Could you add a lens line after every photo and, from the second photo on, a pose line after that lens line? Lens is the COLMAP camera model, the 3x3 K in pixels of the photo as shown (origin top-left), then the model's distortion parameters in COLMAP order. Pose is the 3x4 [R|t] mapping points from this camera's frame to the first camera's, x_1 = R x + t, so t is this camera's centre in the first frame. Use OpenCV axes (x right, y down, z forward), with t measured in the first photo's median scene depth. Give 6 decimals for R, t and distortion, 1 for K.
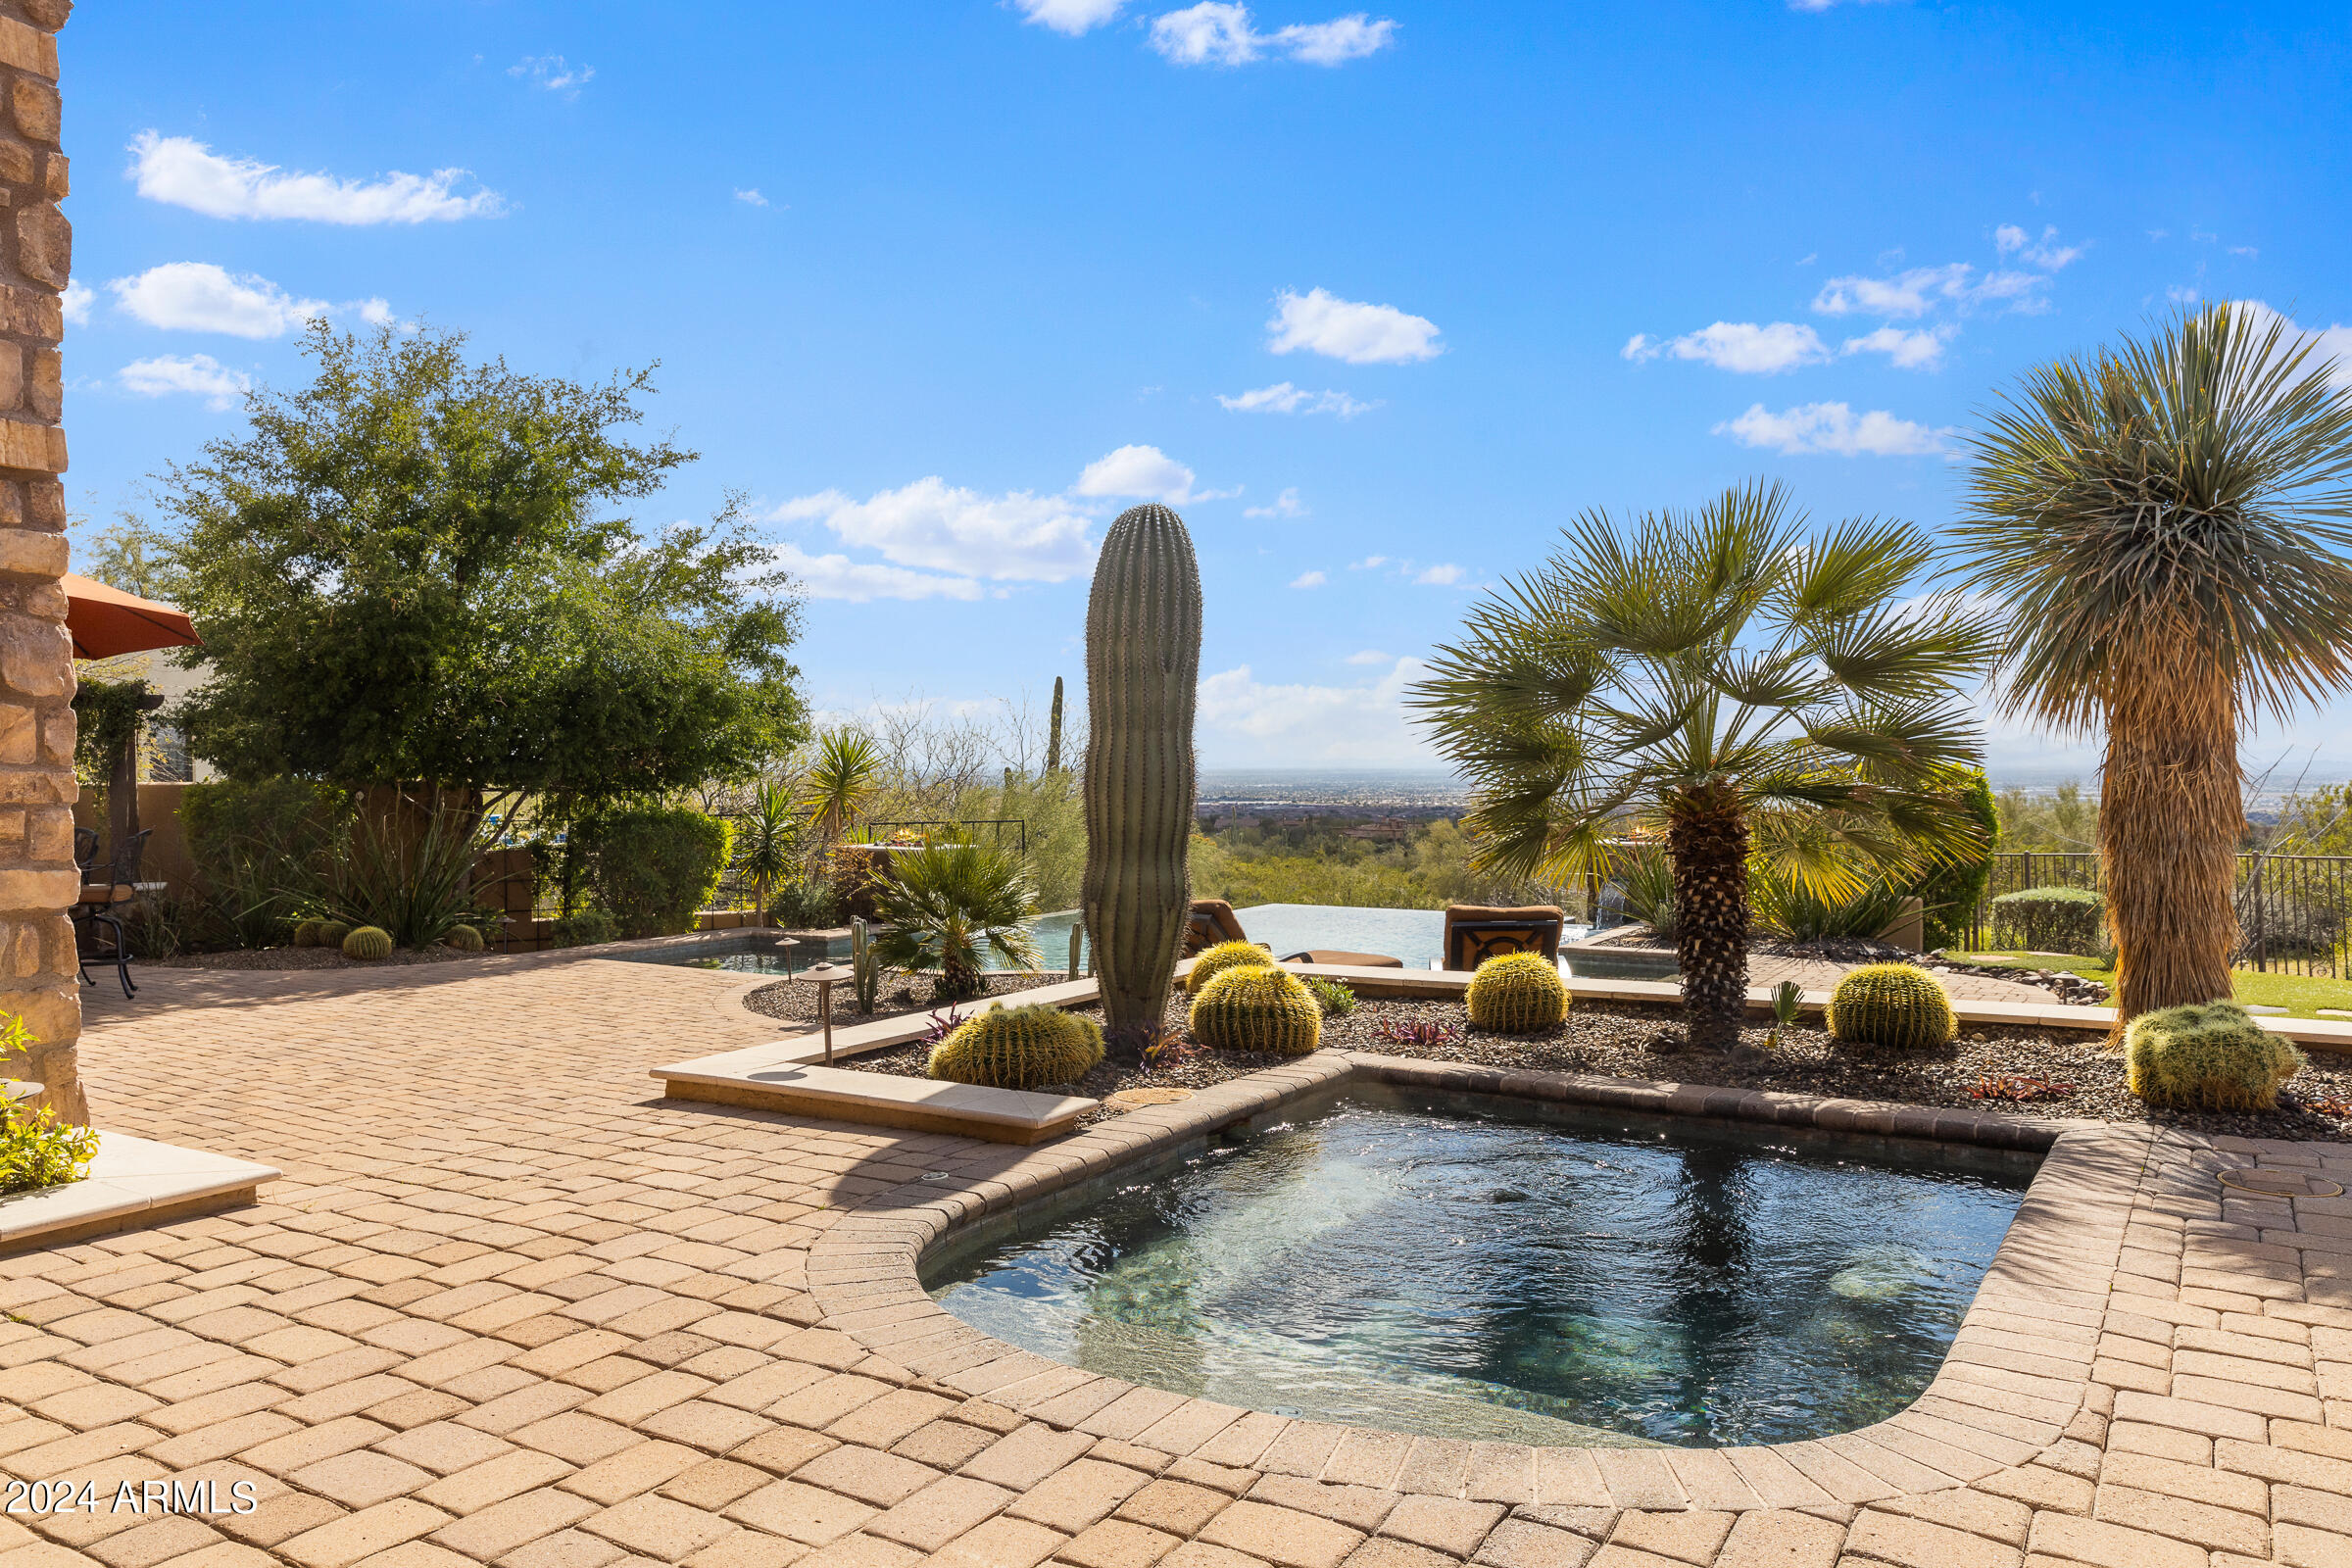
lens RADIAL K [[1682.6, 0, 1176.0], [0, 1682.6, 784.0], [0, 0, 1]] dist [0.004080, 0.003327]
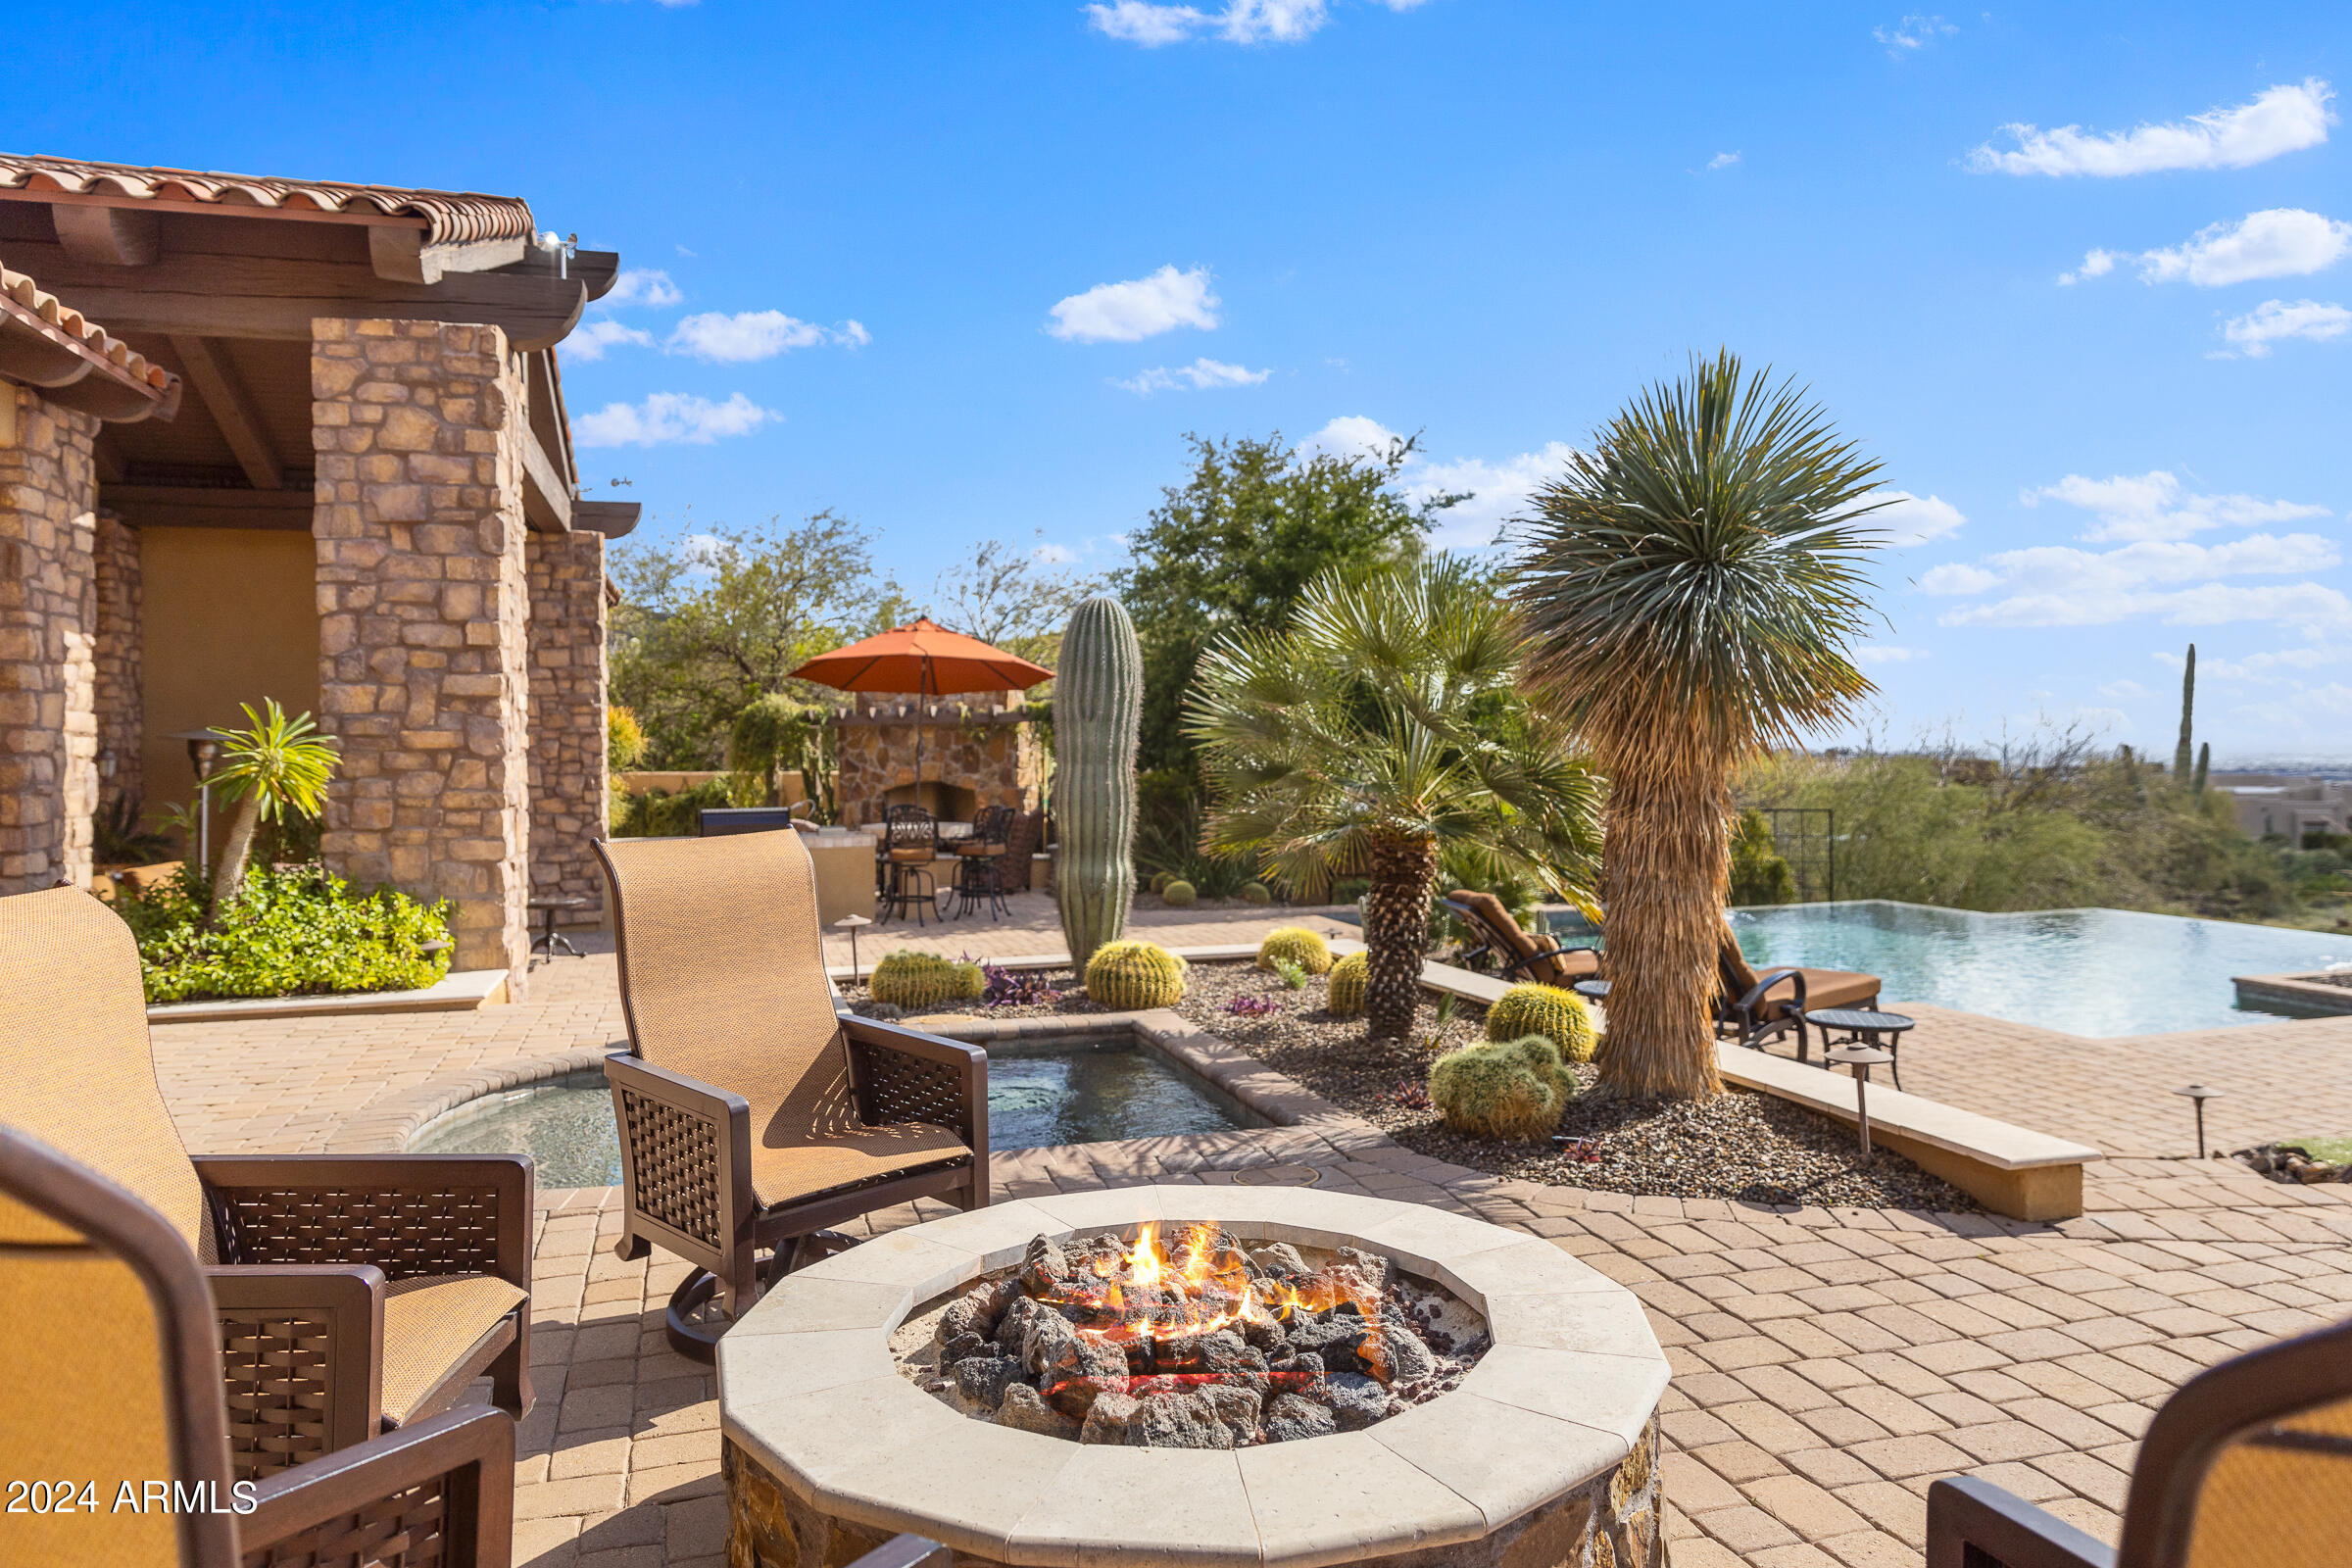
lens RADIAL K [[1581.7, 0, 1174.0], [0, 1581.7, 737.7], [0, 0, 1]] dist [0.006105, 0.001966]
pose [[0.747704, -0.007601, -0.663989, 1.211694], [-0.001374, 0.999915, -0.012994, -0.049248], [0.664031, 0.010628, 0.747629, 0.116347]]
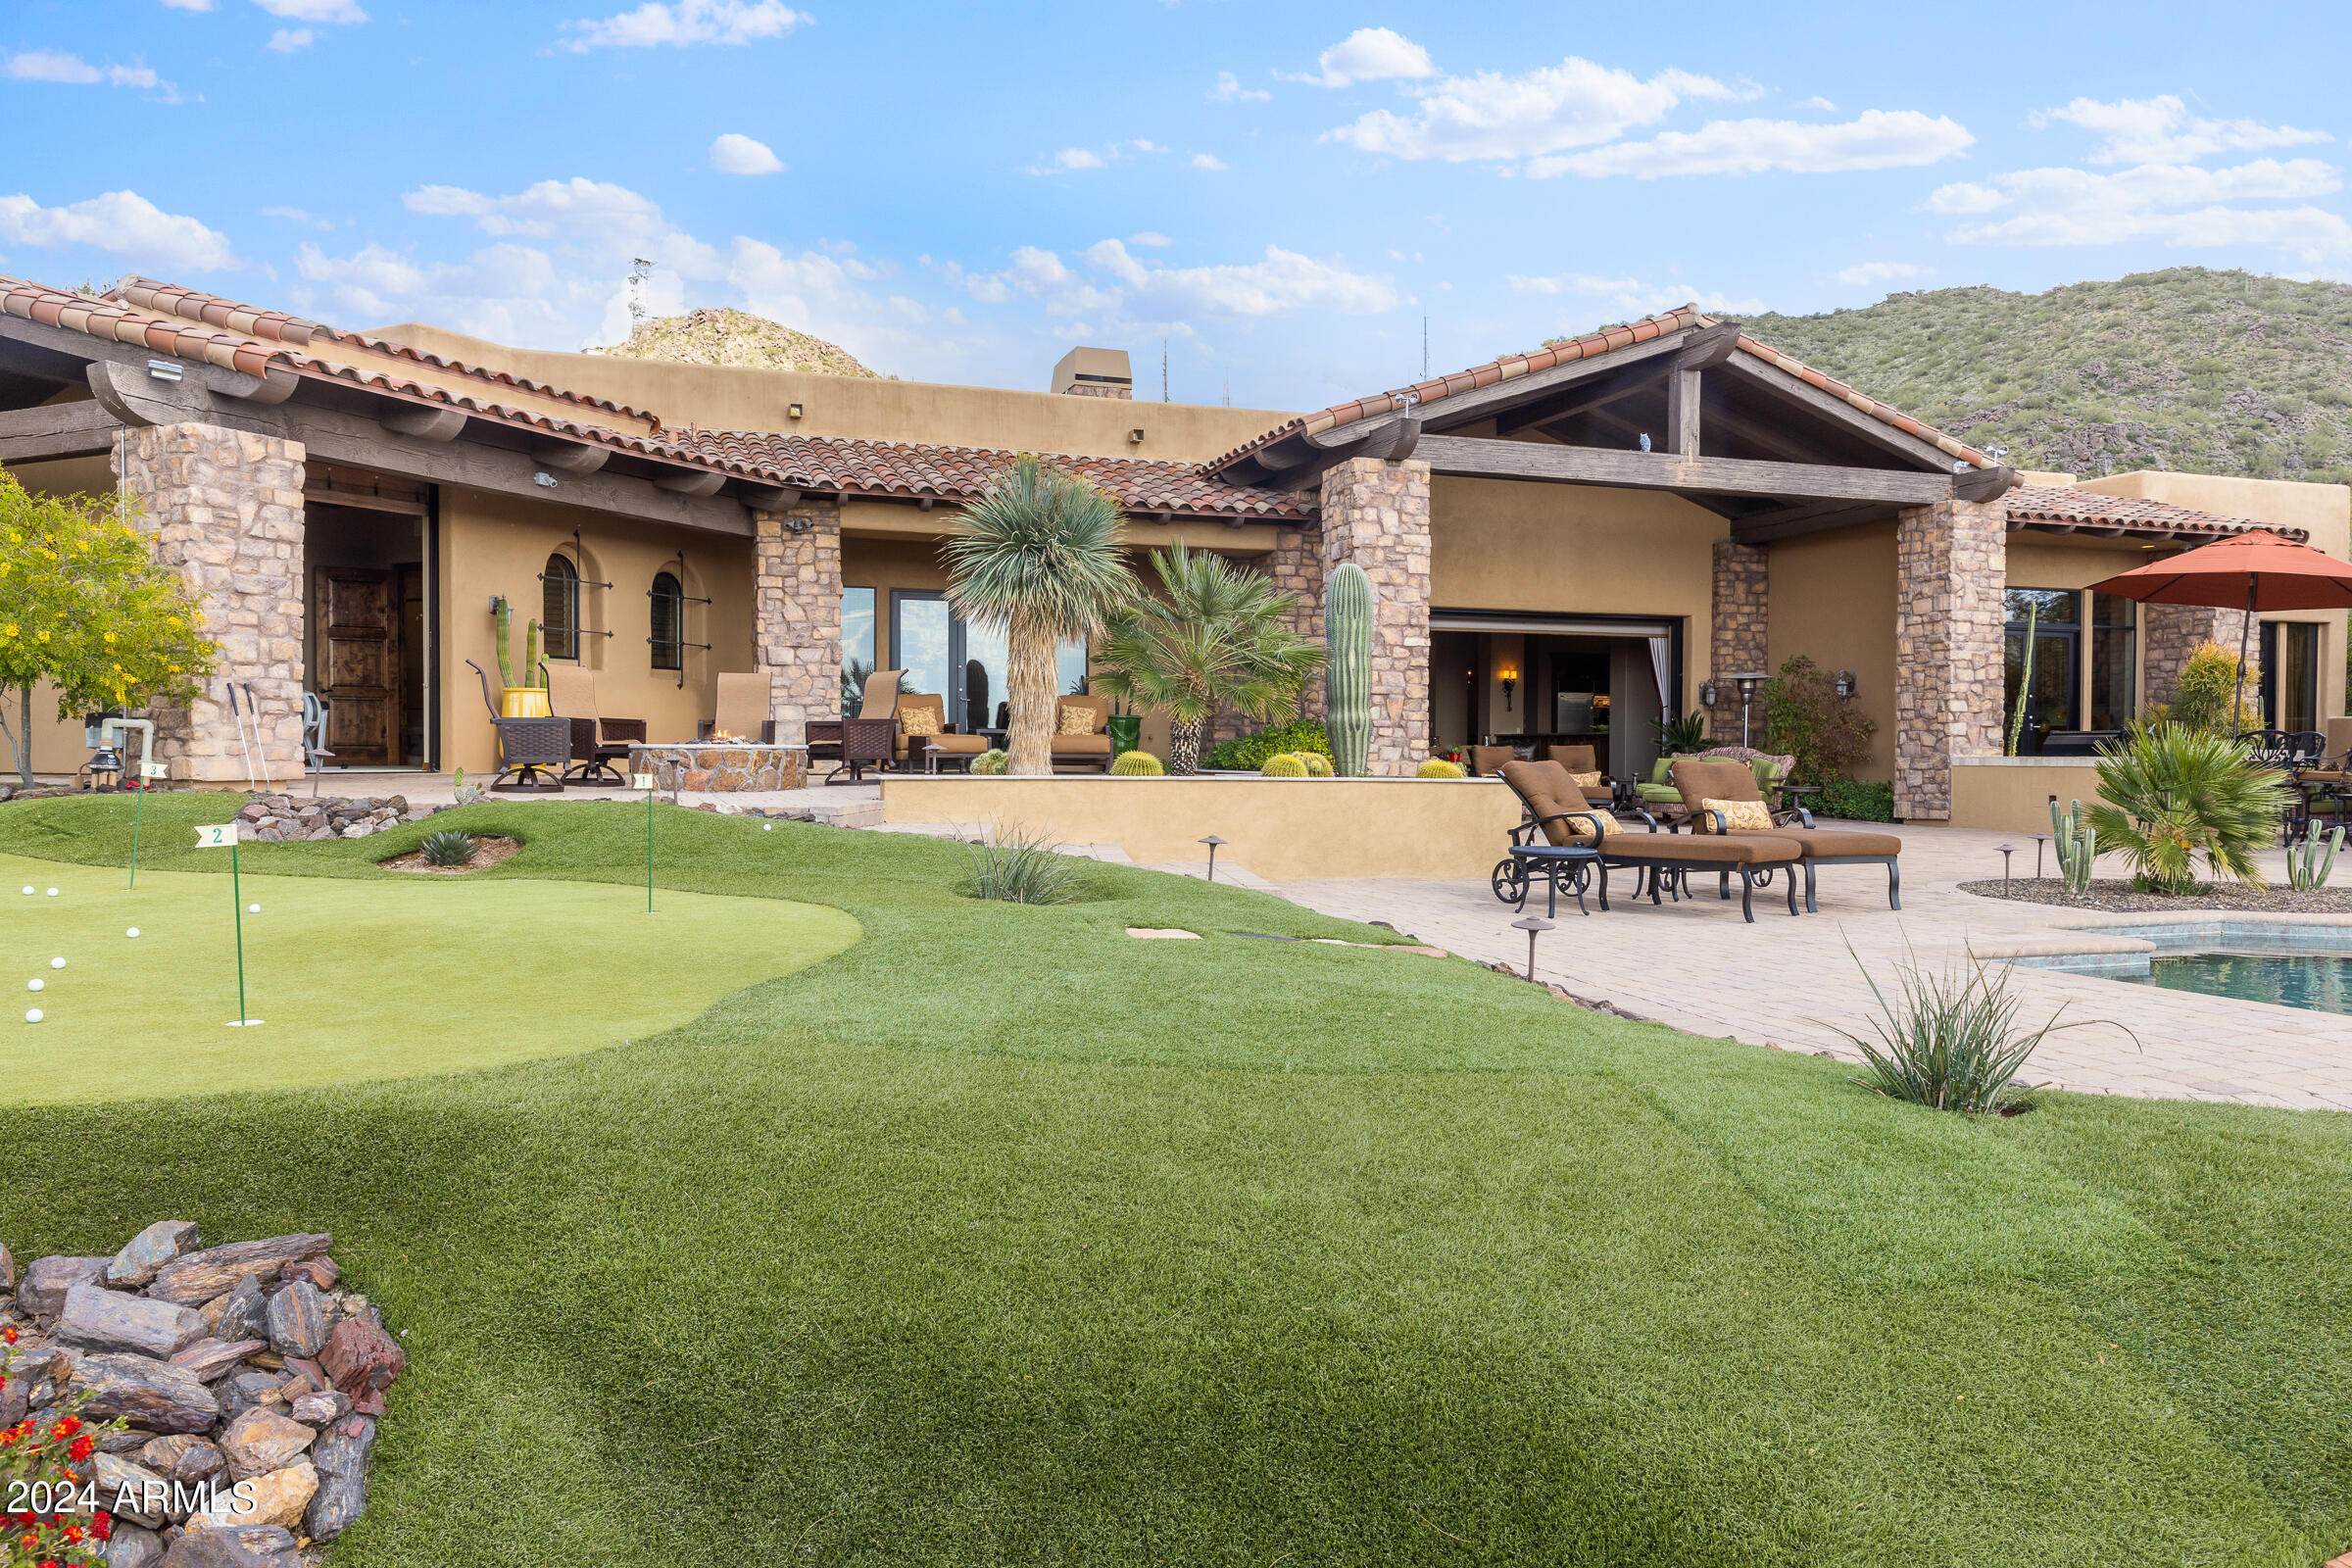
lens RADIAL K [[1572.0, 0, 1176.0], [0, 1572.0, 784.0], [0, 0, 1]] dist [0.007075, 0.001026]
pose [[-0.631072, 0.018944, -0.775493, 2.632337], [-0.012617, 0.999319, 0.034679, 0.104793], [0.775621, 0.031669, -0.630403, 3.118771]]
